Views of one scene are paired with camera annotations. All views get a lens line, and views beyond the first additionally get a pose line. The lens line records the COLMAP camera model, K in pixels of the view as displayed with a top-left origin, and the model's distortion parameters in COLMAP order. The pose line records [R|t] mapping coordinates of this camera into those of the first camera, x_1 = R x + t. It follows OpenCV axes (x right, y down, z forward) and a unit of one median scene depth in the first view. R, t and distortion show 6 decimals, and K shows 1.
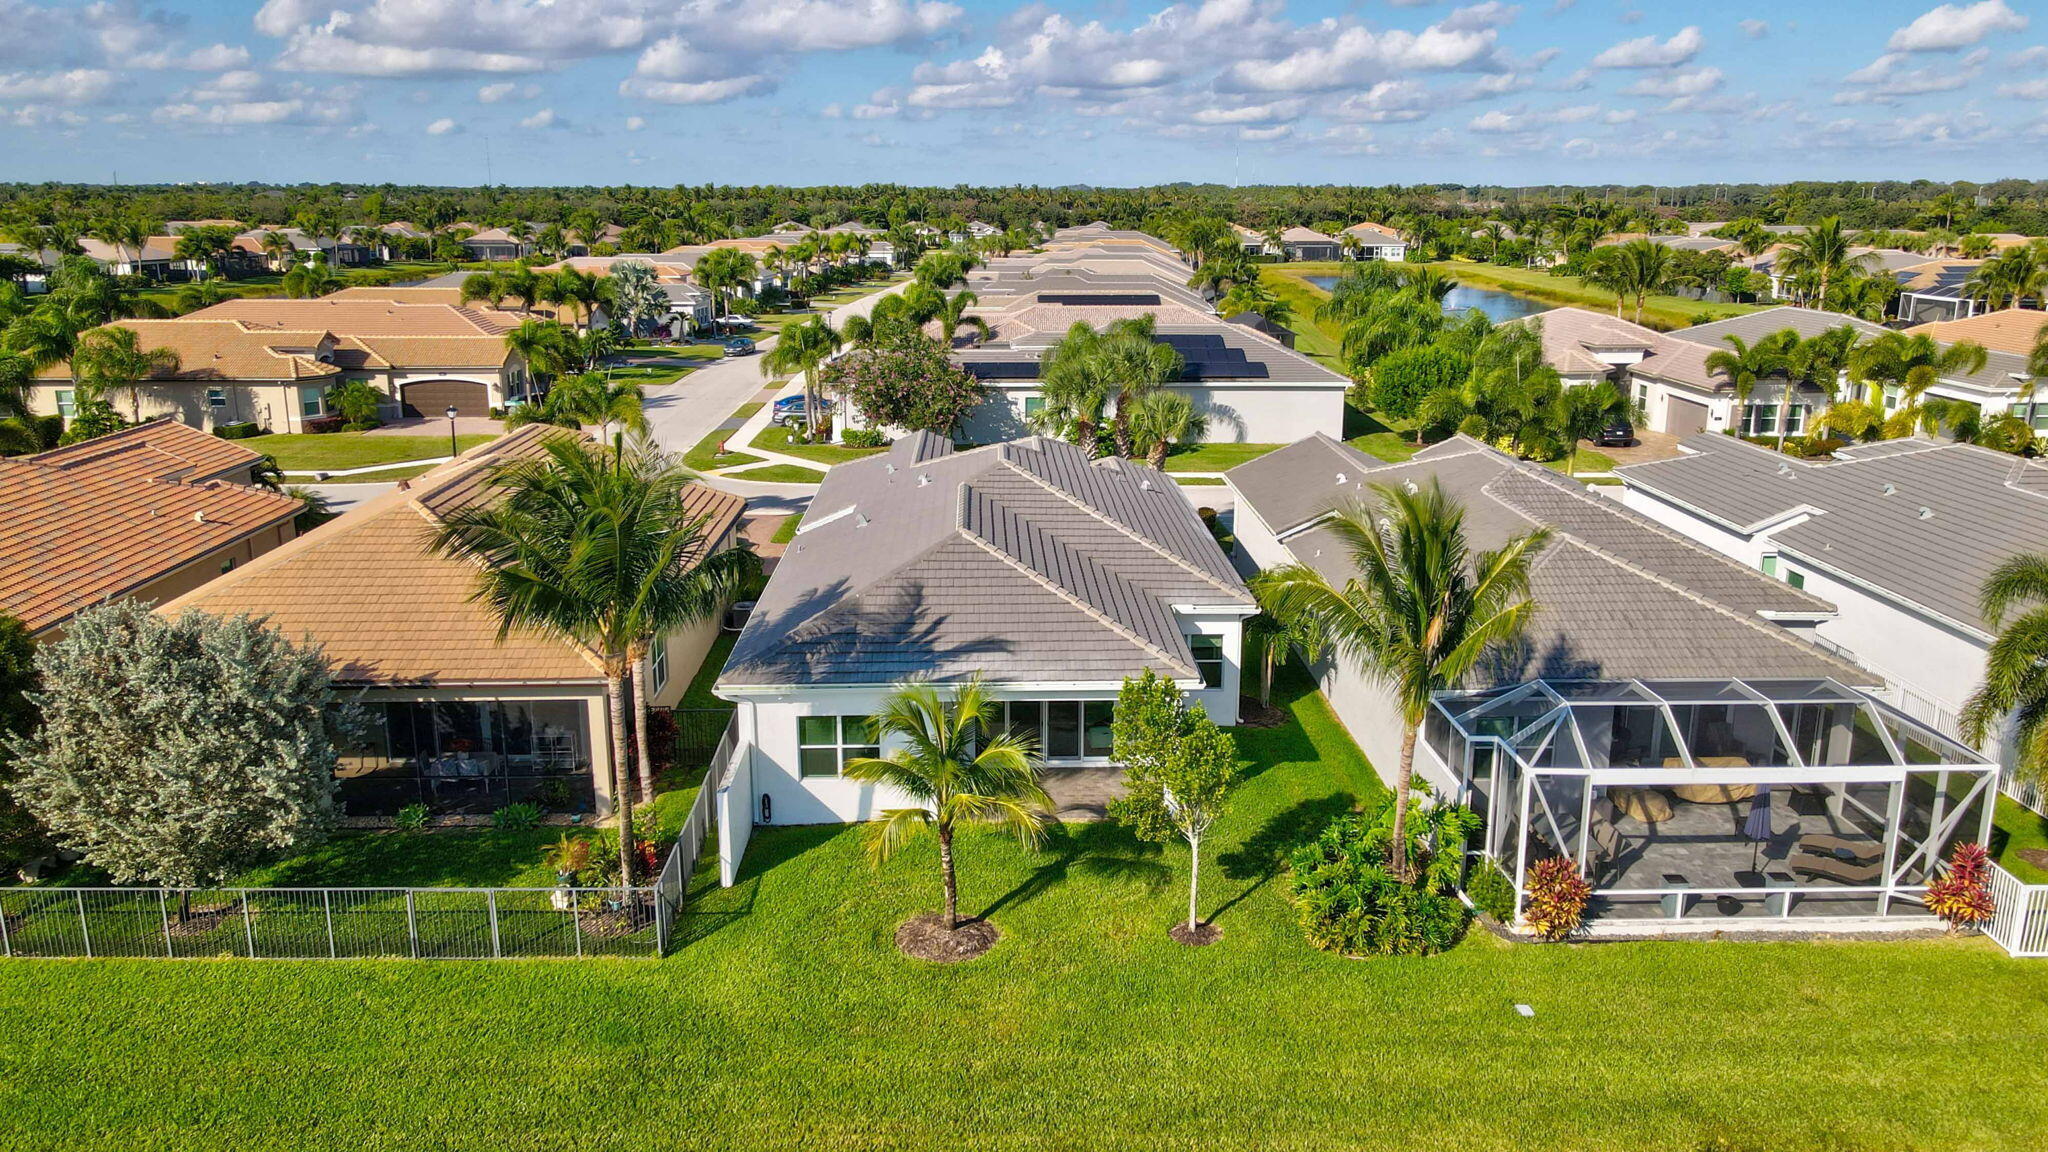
lens RADIAL K [[1507.5, 0, 1025.0], [0, 1507.5, 542.1], [0, 0, 1]] dist [0.000995, 0.000146]
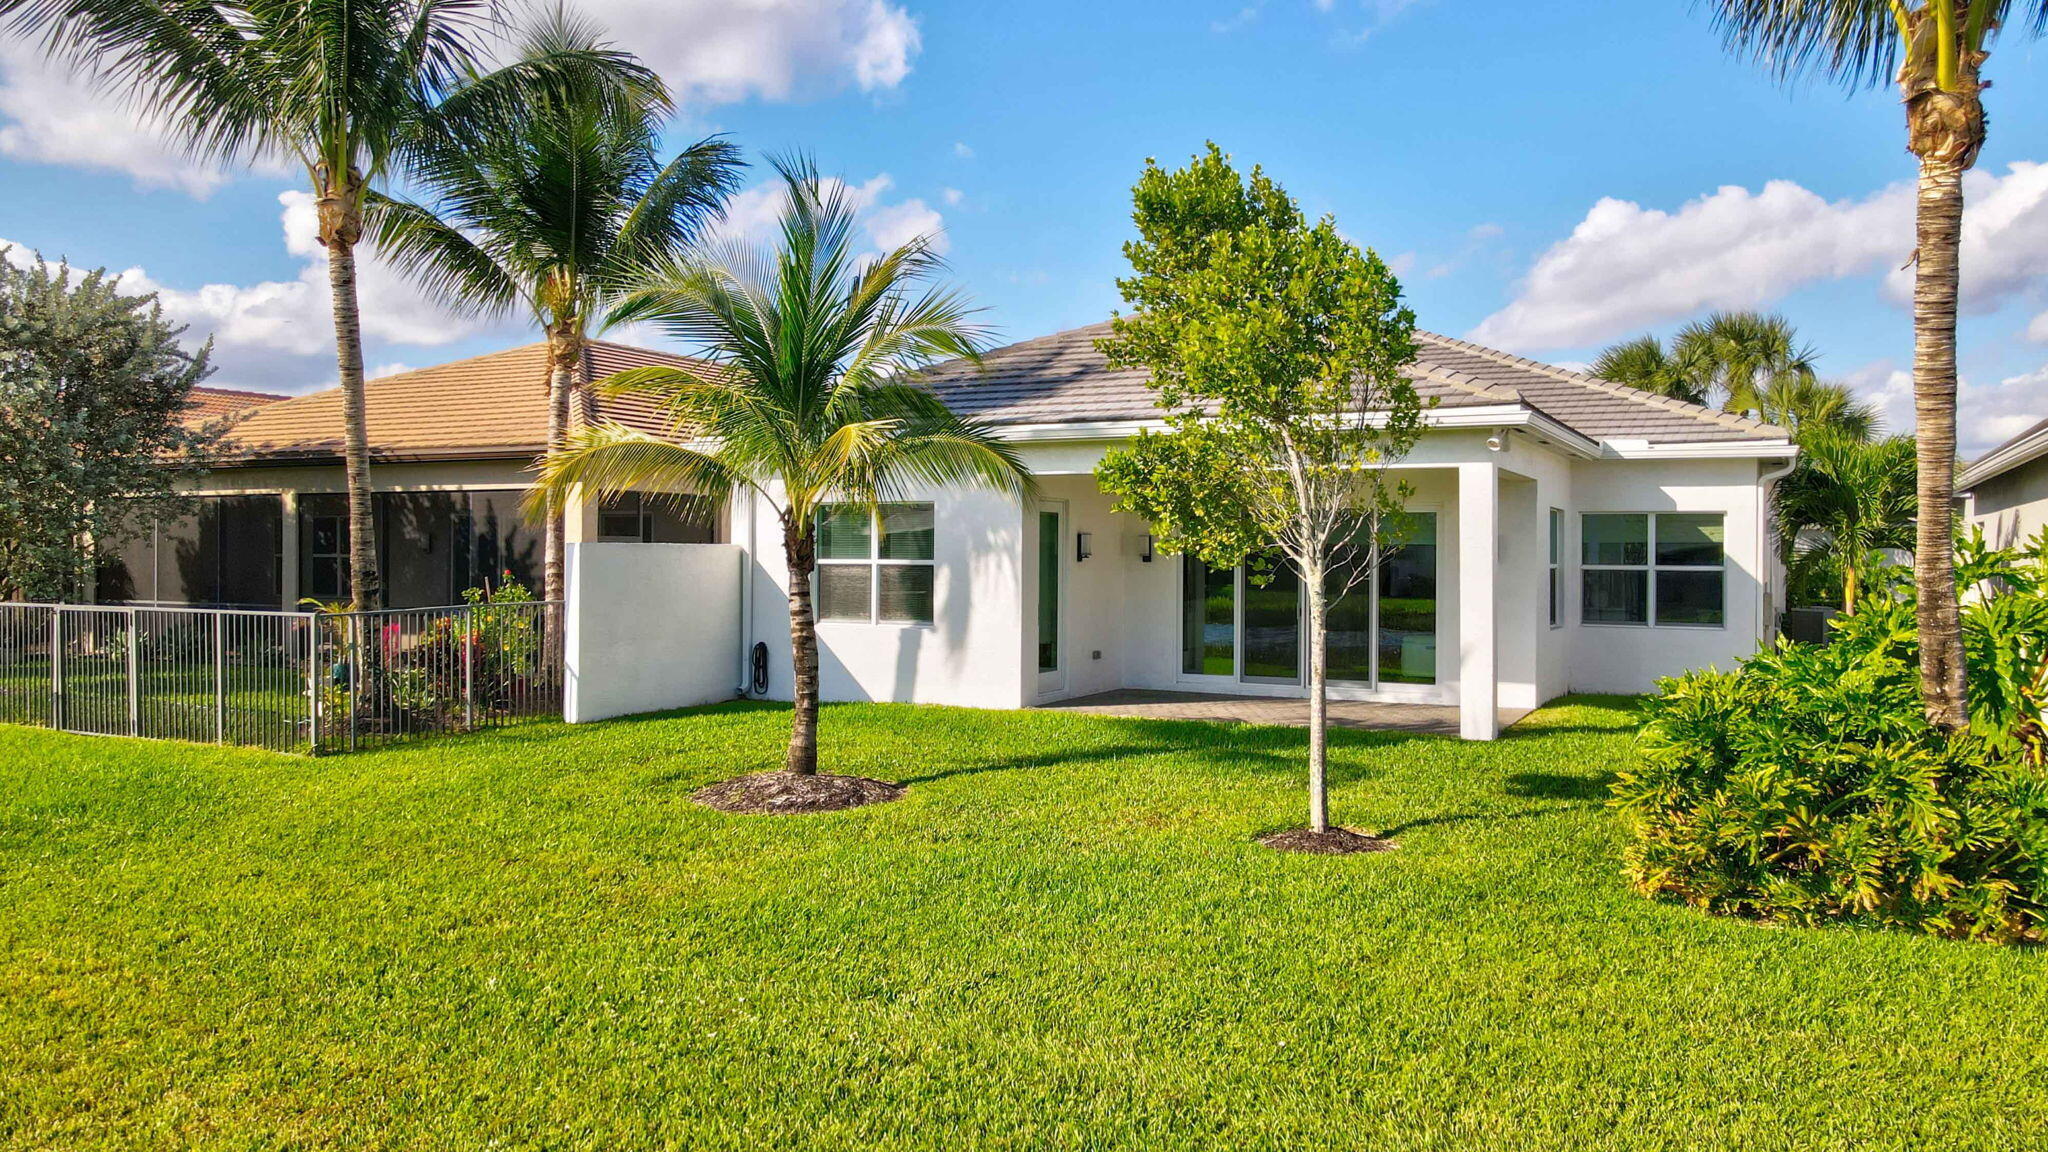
lens RADIAL K [[1507.5, 0, 1025.0], [0, 1507.5, 542.1], [0, 0, 1]] dist [0.000995, 0.000146]
pose [[0.876847, 0.004755, -0.480745, 0.198371], [-0.119490, 0.970730, -0.208340, 0.239068], [0.465683, 0.240126, 0.851750, 0.543067]]
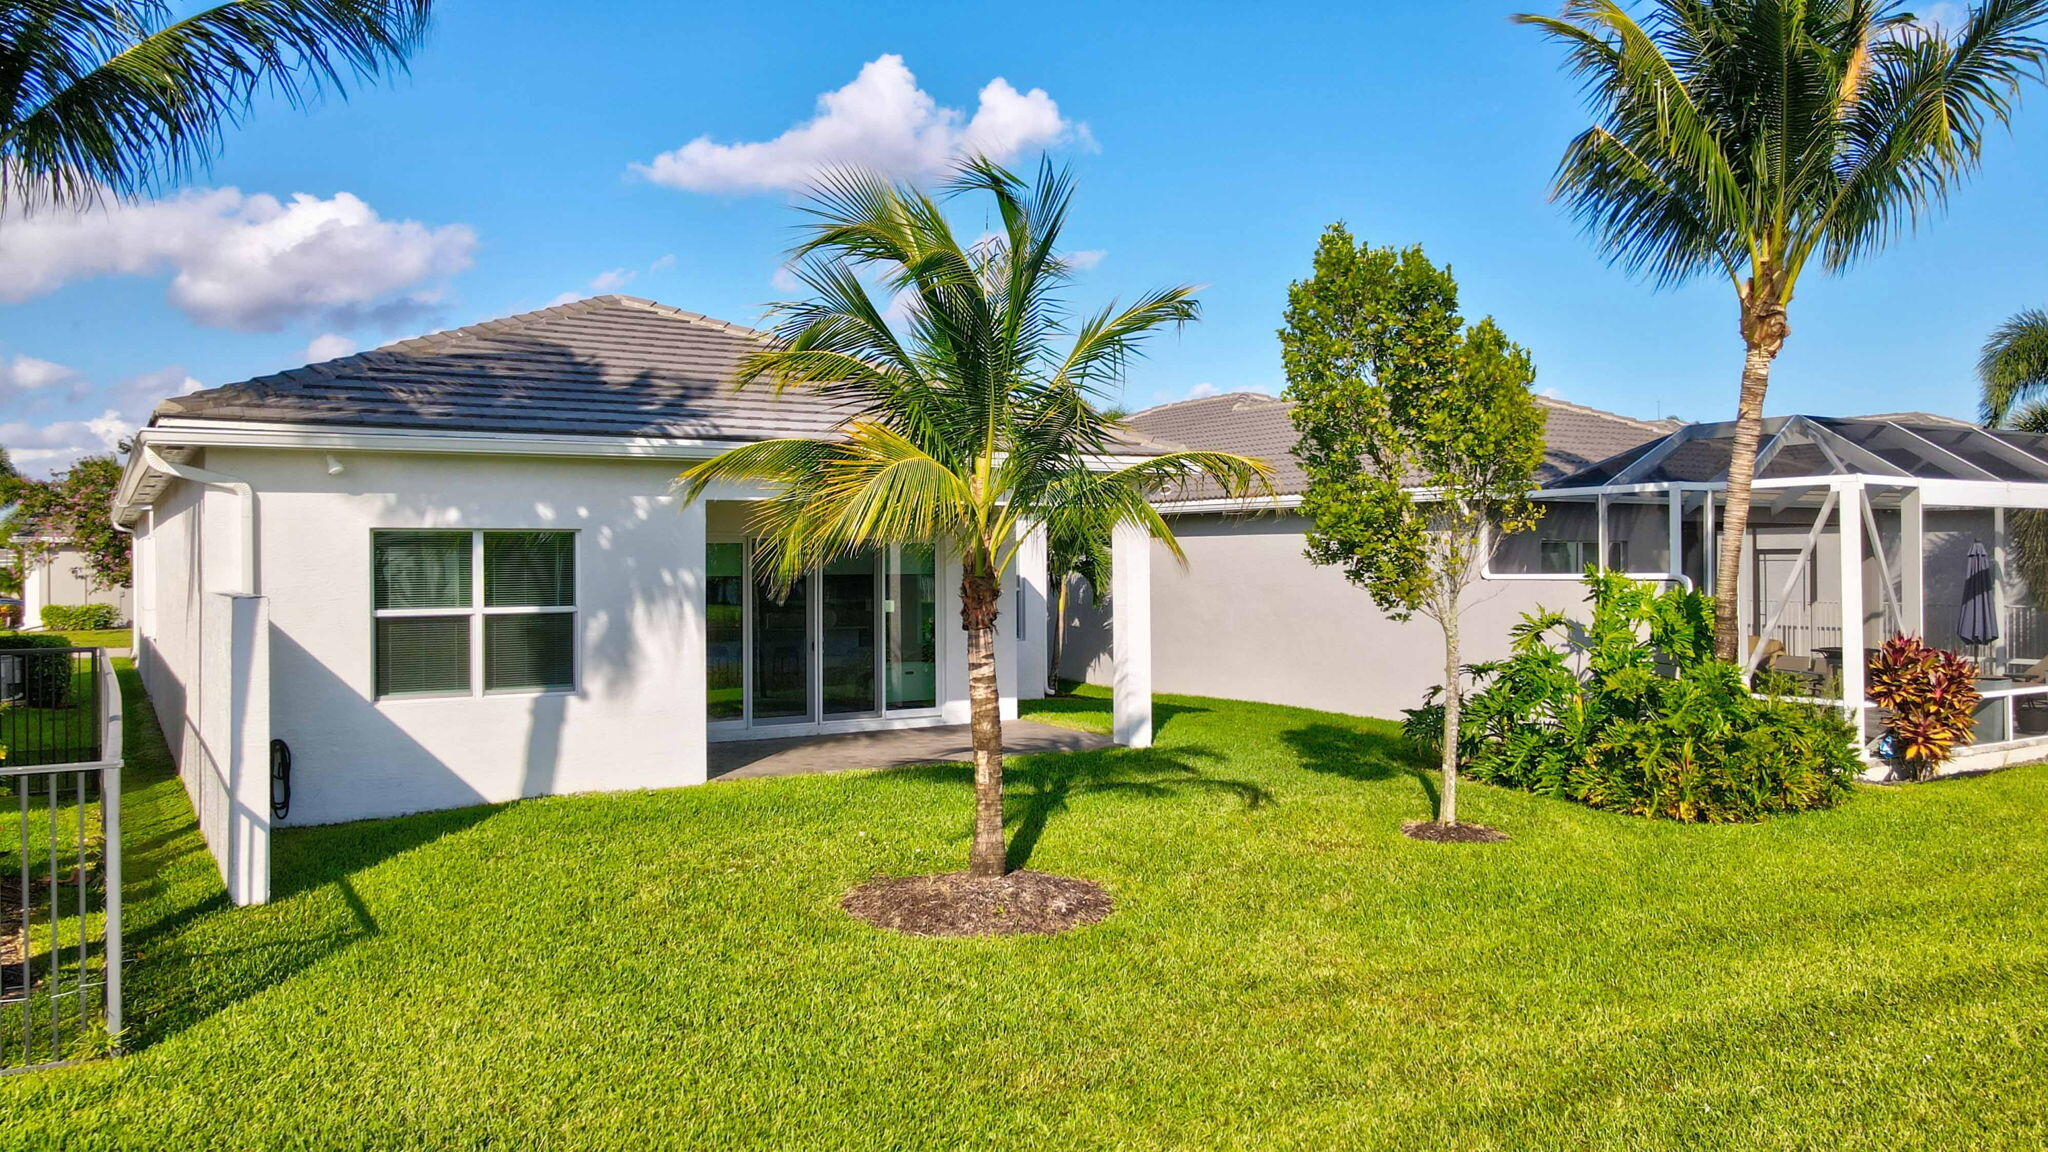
lens RADIAL K [[1542.9, 0, 1024.0], [0, 1542.9, 576.0], [0, 0, 1]] dist [-0.000125, -0.000044]
pose [[0.869465, -0.006357, 0.493953, -0.201470], [0.117661, 0.973805, -0.194576, 0.225999], [-0.479777, 0.227296, 0.847437, 0.566791]]
